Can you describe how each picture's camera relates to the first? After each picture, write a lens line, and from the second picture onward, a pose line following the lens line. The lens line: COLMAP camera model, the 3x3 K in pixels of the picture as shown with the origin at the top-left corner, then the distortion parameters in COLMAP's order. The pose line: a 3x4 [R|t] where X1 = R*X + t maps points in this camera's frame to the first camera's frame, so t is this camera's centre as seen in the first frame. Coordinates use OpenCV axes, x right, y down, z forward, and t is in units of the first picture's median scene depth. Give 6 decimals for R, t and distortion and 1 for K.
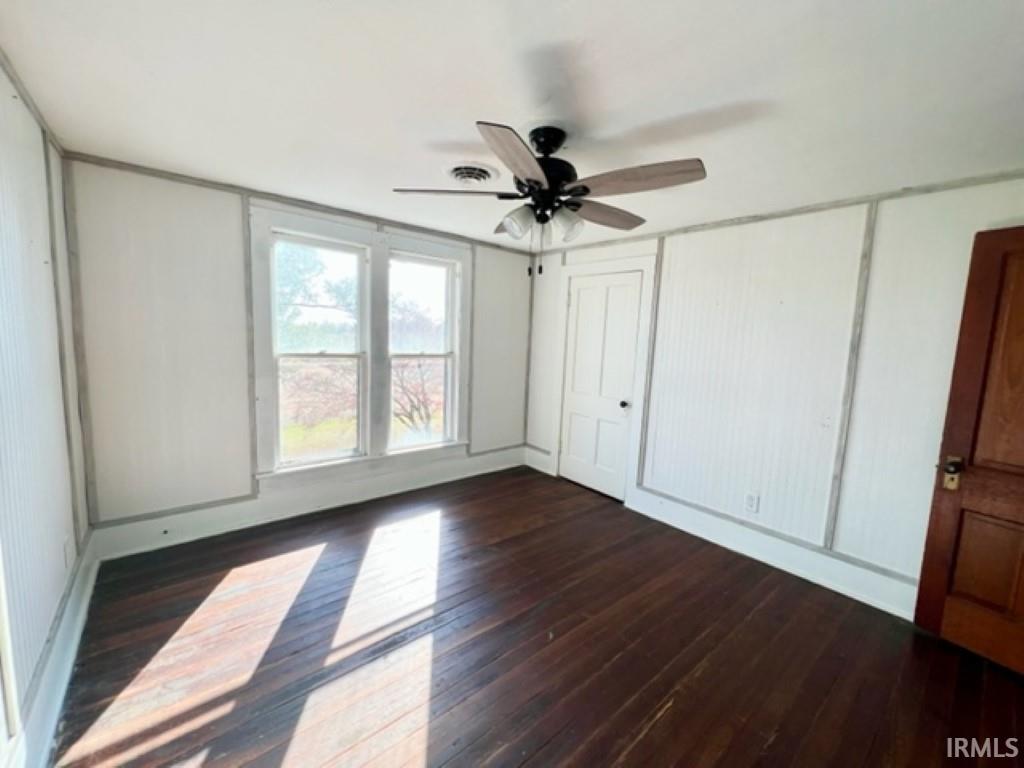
lens RADIAL K [[408.9, 0, 513.6], [0, 408.9, 381.1], [0, 0, 1]] dist [-0.000631, 0.000233]
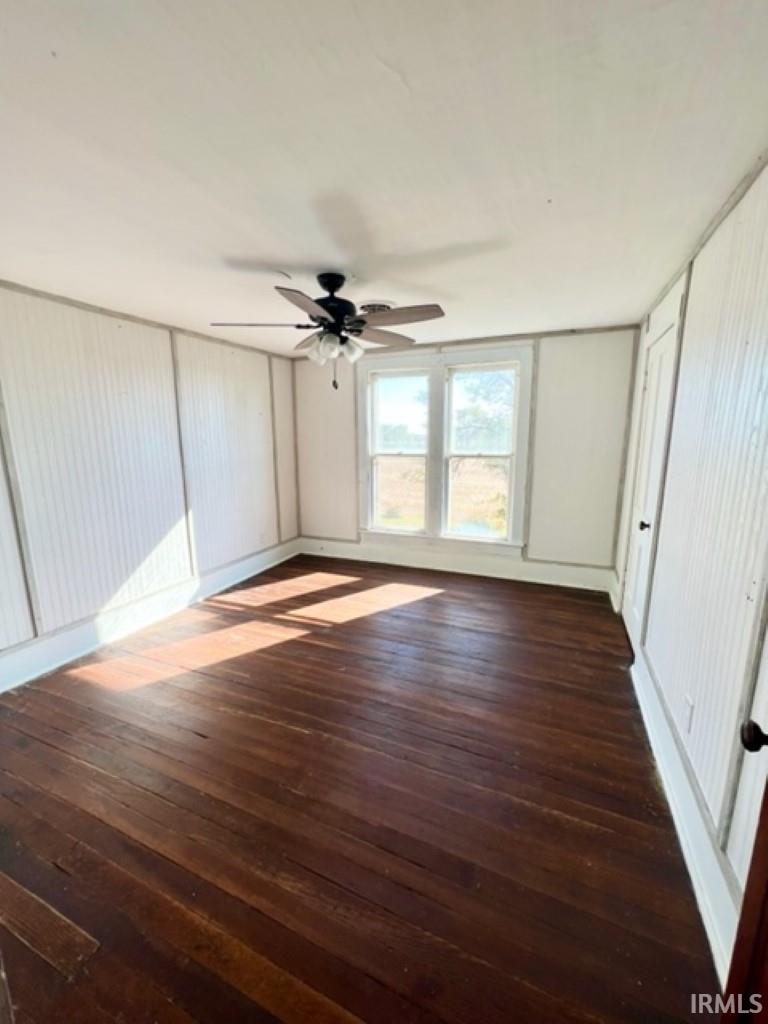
lens RADIAL K [[408.9, 0, 384.3], [0, 408.9, 509.6], [0, 0, 1]] dist [-0.000631, 0.000233]
pose [[0.450889, 0.117201, -0.884852, 0.821574], [-0.072942, 0.992864, 0.094339, -0.006156], [0.889595, 0.022006, 0.456220, 0.344231]]
